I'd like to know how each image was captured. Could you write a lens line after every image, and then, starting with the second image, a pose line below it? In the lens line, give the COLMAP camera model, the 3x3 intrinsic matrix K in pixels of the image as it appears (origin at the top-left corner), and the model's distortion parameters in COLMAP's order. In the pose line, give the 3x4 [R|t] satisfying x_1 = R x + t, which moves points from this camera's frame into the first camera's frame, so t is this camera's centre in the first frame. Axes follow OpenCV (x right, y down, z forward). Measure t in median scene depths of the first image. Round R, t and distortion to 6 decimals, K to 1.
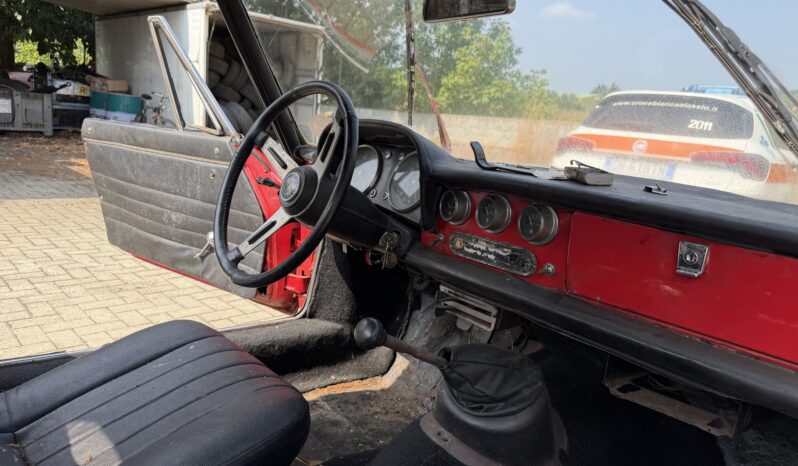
lens RADIAL K [[574.5, 0, 399.0], [0, 574.5, 233.0], [0, 0, 1]] dist [0.017226, -0.003083]
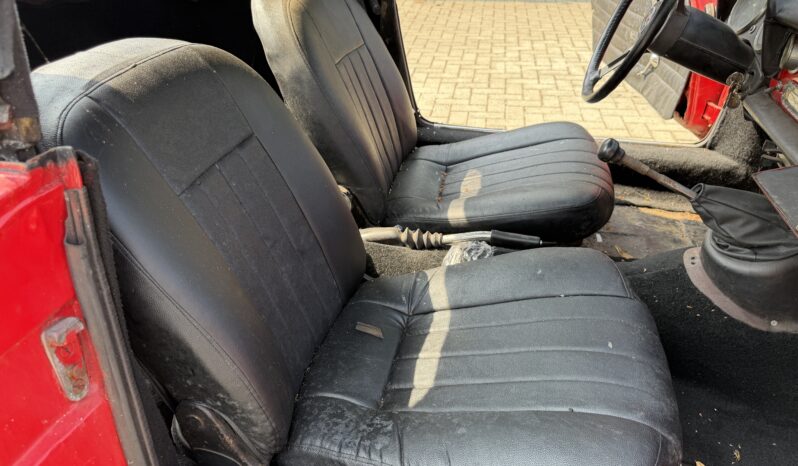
lens RADIAL K [[574.5, 0, 399.0], [0, 574.5, 233.0], [0, 0, 1]] dist [0.017226, -0.003083]
pose [[0.617691, 0.329325, -0.714145, 0.265698], [-0.084643, 0.930660, 0.355960, -0.031067], [0.781853, -0.159426, 0.602735, -0.077498]]
